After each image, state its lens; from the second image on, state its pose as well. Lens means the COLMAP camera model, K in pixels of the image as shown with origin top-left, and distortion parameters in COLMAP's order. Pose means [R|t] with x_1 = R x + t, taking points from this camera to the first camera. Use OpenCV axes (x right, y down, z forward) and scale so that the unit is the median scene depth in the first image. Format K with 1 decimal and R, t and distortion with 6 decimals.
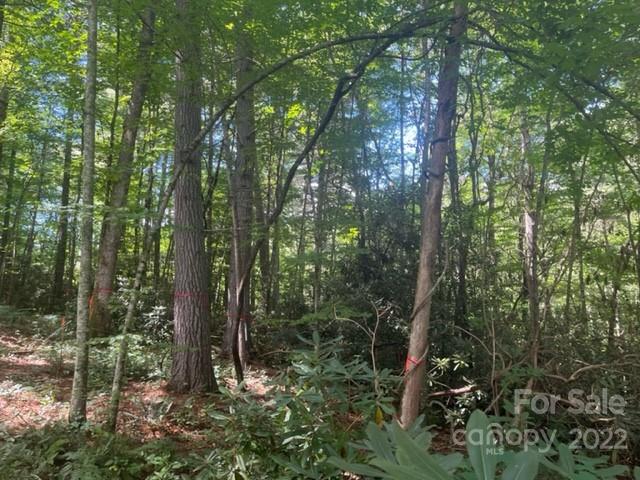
lens RADIAL K [[482.6, 0, 315.0], [0, 482.6, 236.2], [0, 0, 1]] dist [0.066669, -0.095298]
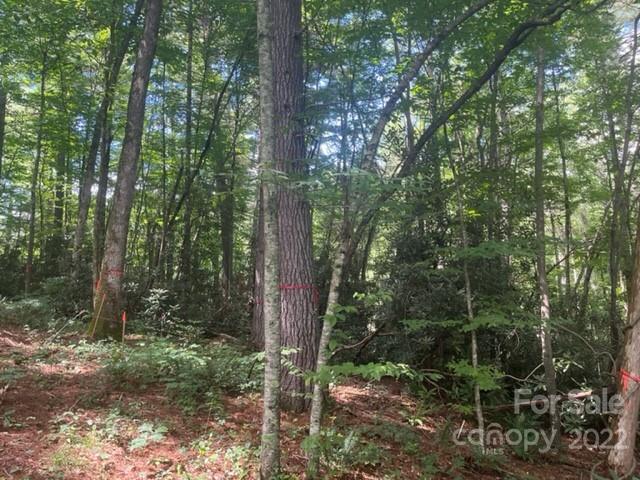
lens RADIAL K [[482.6, 0, 322.1], [0, 482.6, 234.4], [0, 0, 1]] dist [0.066669, -0.095298]
pose [[0.989523, 0.027196, 0.141794, -0.194422], [-0.033758, 0.998458, 0.044076, -0.000129], [-0.140377, -0.048401, 0.988914, 0.135087]]
